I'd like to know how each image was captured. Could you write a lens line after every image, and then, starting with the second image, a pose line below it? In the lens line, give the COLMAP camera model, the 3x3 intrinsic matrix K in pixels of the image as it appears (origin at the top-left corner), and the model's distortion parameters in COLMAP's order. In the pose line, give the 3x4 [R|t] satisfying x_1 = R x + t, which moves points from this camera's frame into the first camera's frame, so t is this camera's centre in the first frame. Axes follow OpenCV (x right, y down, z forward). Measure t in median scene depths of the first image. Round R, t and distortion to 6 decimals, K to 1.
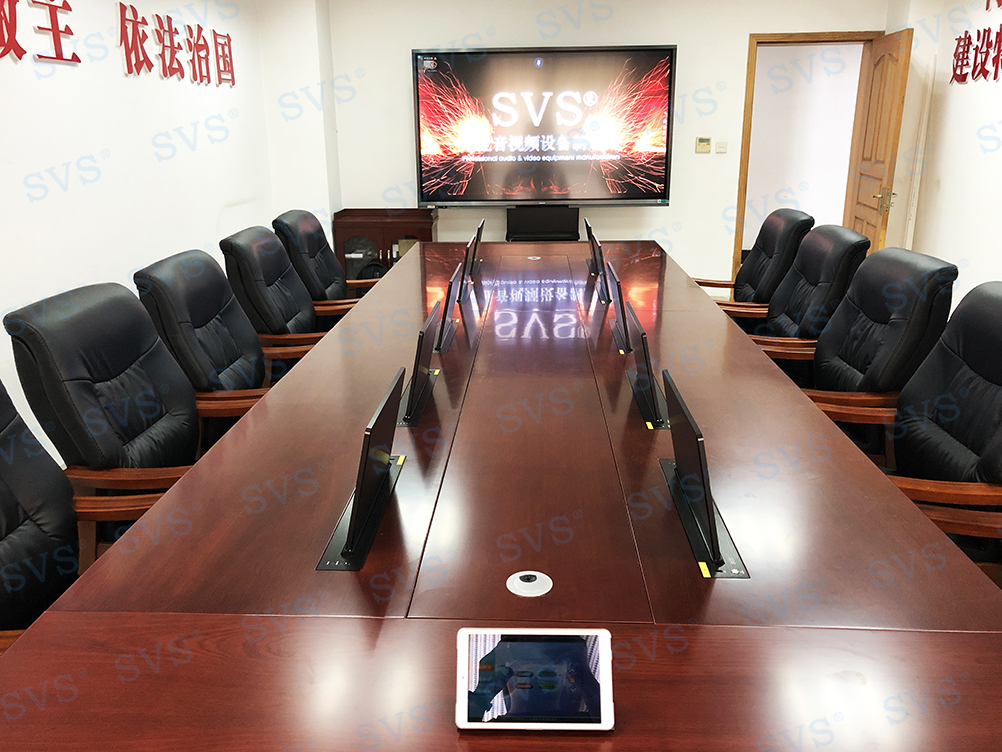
lens RADIAL K [[826.2, 0, 501.5], [0, 826.2, 369.8], [0, 0, 1]] dist [0.045559, -0.030002]
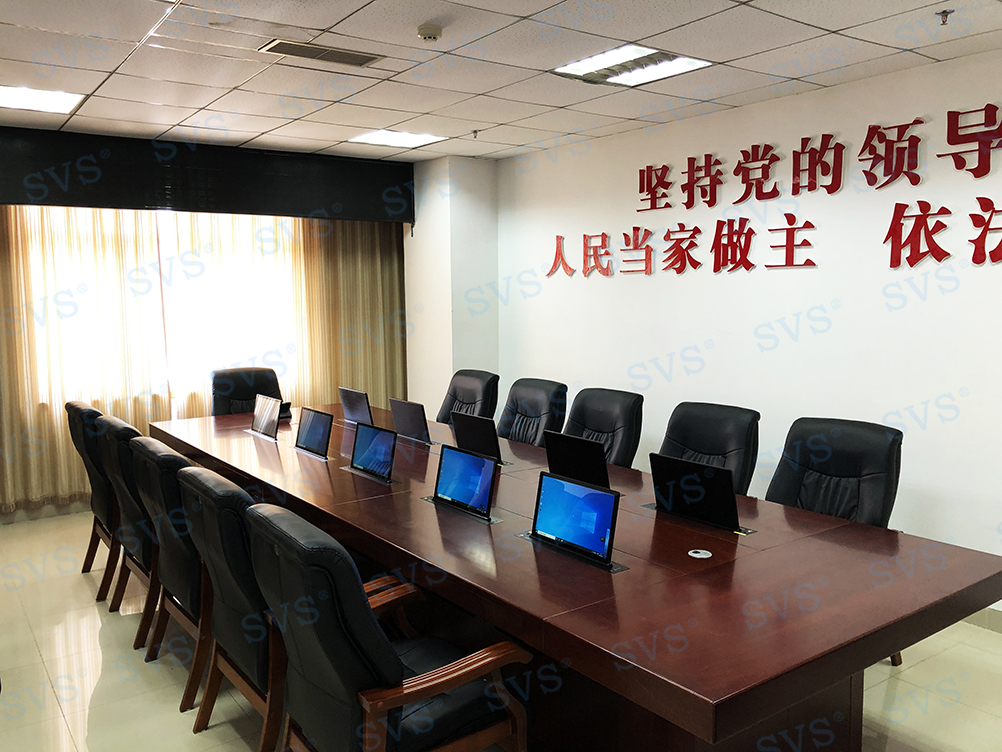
lens RADIAL K [[826.2, 0, 497.5], [0, 826.2, 380.9], [0, 0, 1]] dist [0.045559, -0.030002]
pose [[-0.774506, 0.075581, -0.628035, 0.504130], [-0.176028, 0.927869, 0.328746, -0.406630], [0.607581, 0.365168, -0.705335, 1.262380]]
